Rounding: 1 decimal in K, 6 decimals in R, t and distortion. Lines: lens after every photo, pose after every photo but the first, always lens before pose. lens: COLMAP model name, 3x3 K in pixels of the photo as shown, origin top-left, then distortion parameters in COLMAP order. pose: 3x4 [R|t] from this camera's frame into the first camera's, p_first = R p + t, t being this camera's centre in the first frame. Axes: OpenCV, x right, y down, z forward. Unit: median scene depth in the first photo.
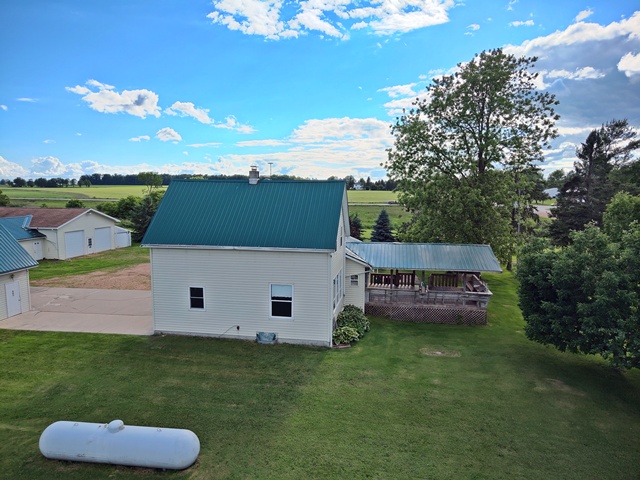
lens RADIAL K [[434.7, 0, 320.0], [0, 434.7, 240.0], [0, 0, 1]] dist [0.024124, -0.024103]
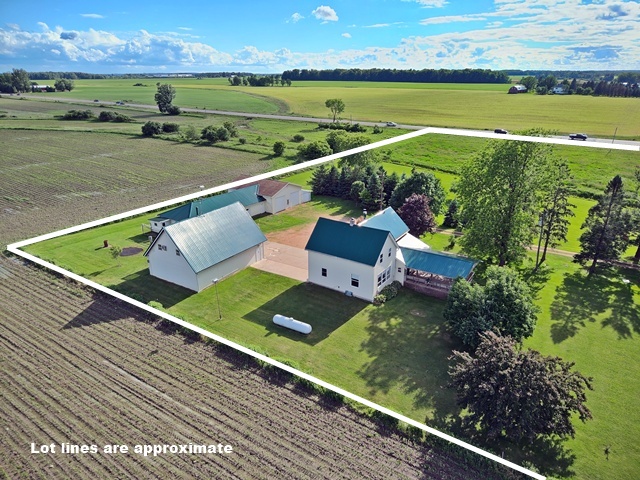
lens RADIAL K [[434.7, 0, 320.0], [0, 434.7, 240.0], [0, 0, 1]] dist [0.024124, -0.024103]
pose [[0.913635, 0.143312, -0.380437, 0.508116], [-0.046770, 0.966644, 0.251817, -0.556130], [0.403836, -0.212276, 0.889863, -0.977725]]
